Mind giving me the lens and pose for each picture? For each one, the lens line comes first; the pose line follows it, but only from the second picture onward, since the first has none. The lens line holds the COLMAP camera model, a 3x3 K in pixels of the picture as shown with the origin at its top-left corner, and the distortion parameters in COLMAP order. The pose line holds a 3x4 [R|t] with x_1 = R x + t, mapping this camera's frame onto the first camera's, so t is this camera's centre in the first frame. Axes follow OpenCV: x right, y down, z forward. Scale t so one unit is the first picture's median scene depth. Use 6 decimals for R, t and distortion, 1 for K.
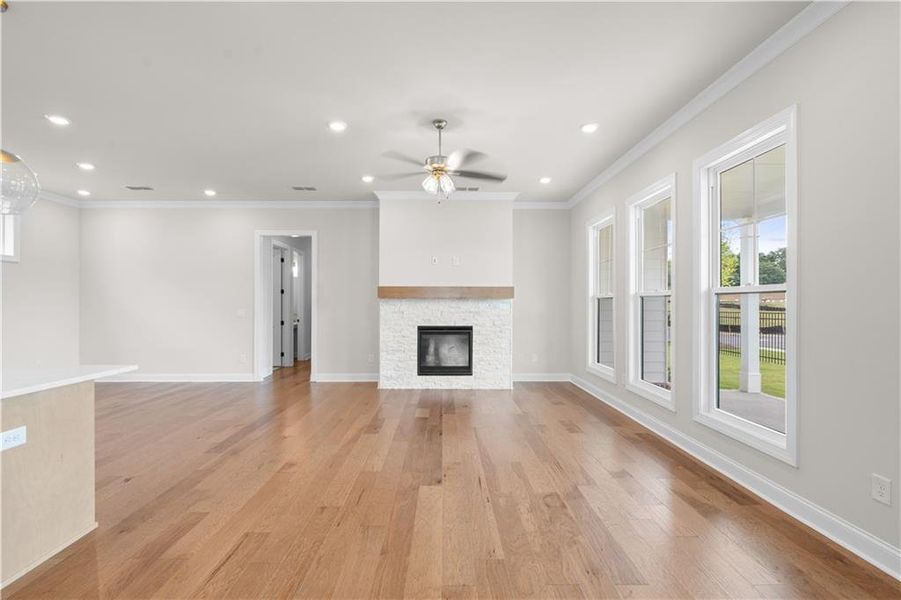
lens RADIAL K [[405.4, 0, 448.0], [0, 405.4, 304.4], [0, 0, 1]] dist [0.000278, 0.000209]
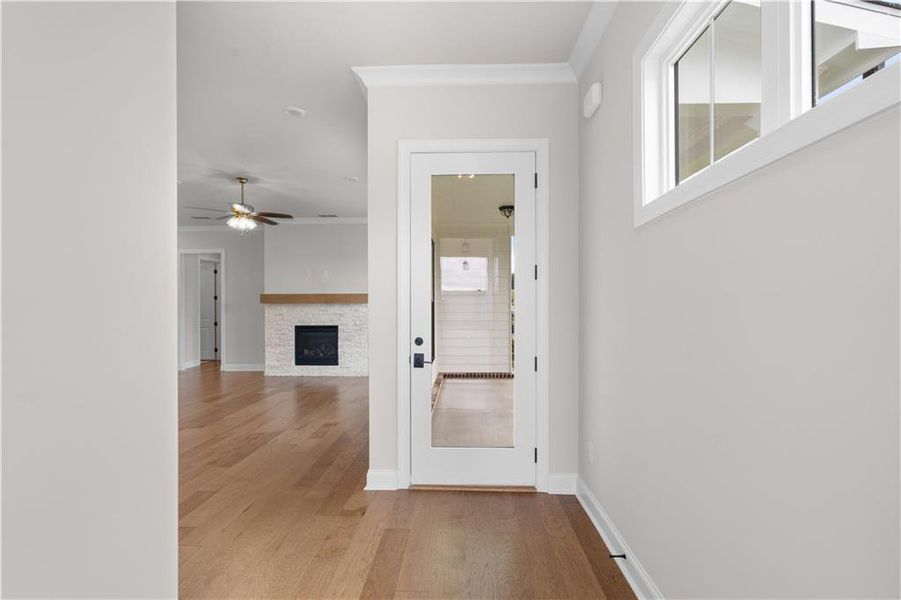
lens RADIAL K [[400.1, 0, 451.1], [0, 400.1, 306.7], [0, 0, 1]] dist [-0.003073, -0.000225]
pose [[0.999249, -0.005474, -0.038348, 0.453713], [0.005475, 0.999985, -0.000076, -0.002066], [0.038348, -0.000134, 0.999264, -0.211099]]
